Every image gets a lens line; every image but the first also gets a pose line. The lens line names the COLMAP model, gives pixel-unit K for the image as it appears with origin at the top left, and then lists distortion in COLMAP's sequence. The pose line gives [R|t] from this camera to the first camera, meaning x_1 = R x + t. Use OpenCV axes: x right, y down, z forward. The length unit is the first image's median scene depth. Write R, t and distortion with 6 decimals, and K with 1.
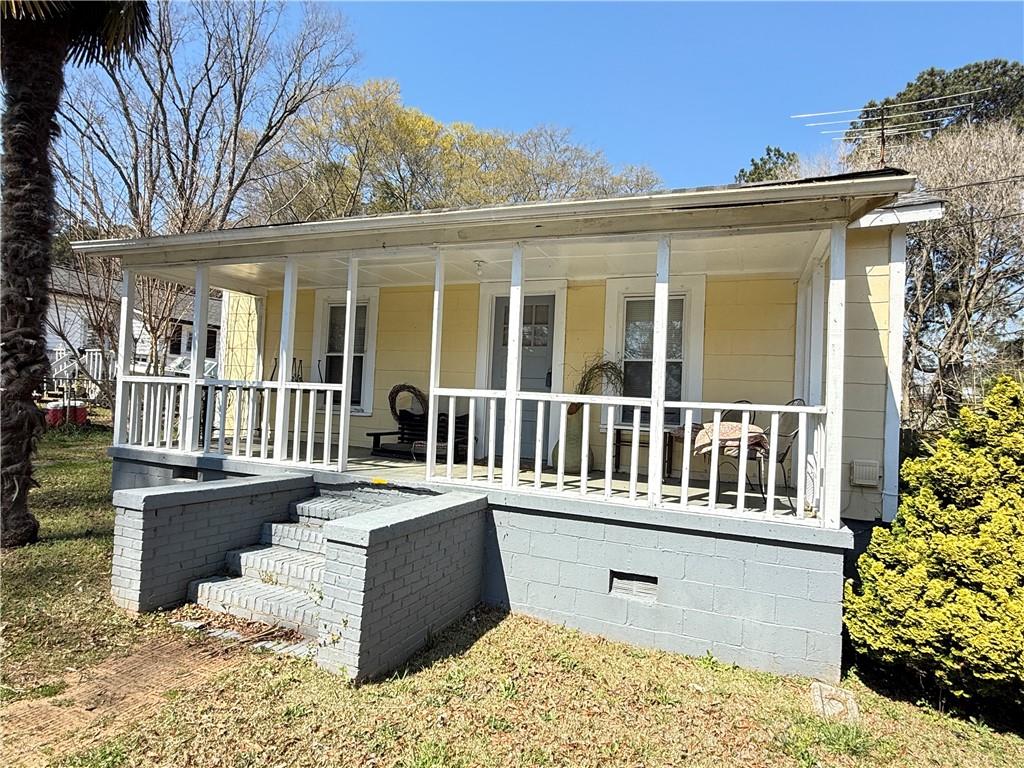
lens RADIAL K [[580.0, 0, 510.0], [0, 580.0, 387.3], [0, 0, 1]] dist [-0.019536, 0.008080]
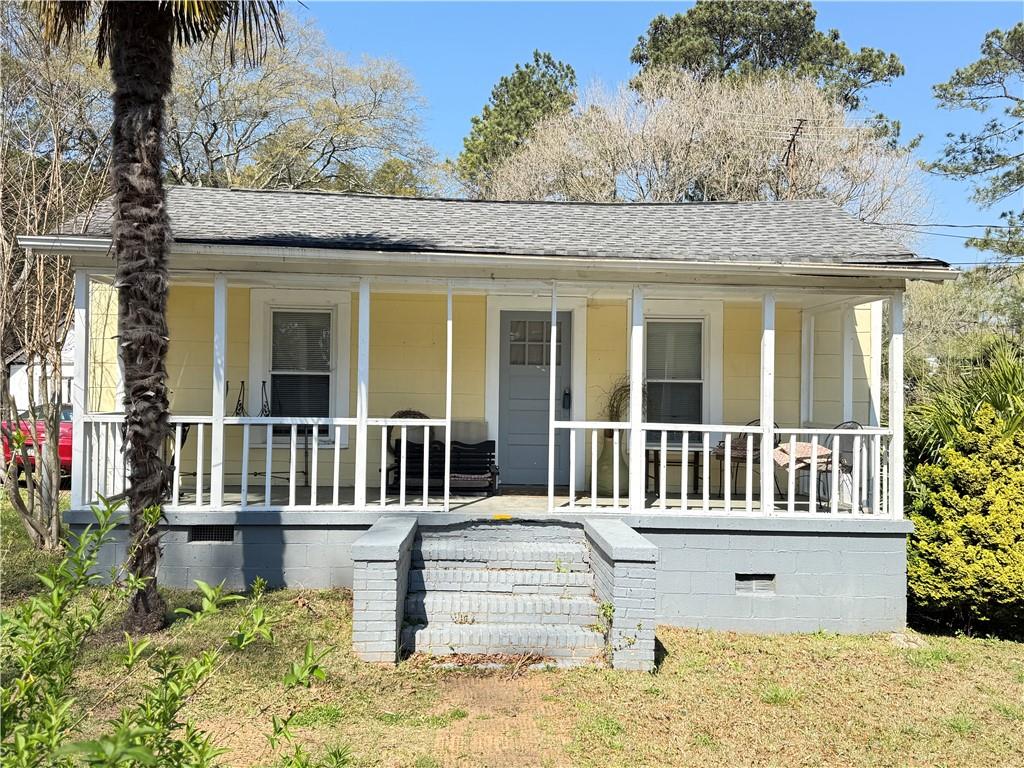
lens RADIAL K [[887.8, 0, 509.8], [0, 887.8, 383.8], [0, 0, 1]] dist [0.008753, -0.042280]
pose [[0.909351, -0.021106, 0.415494, -1.139002], [0.015696, 0.999742, 0.016432, -0.123439], [-0.415734, -0.008421, 0.909447, -0.518603]]
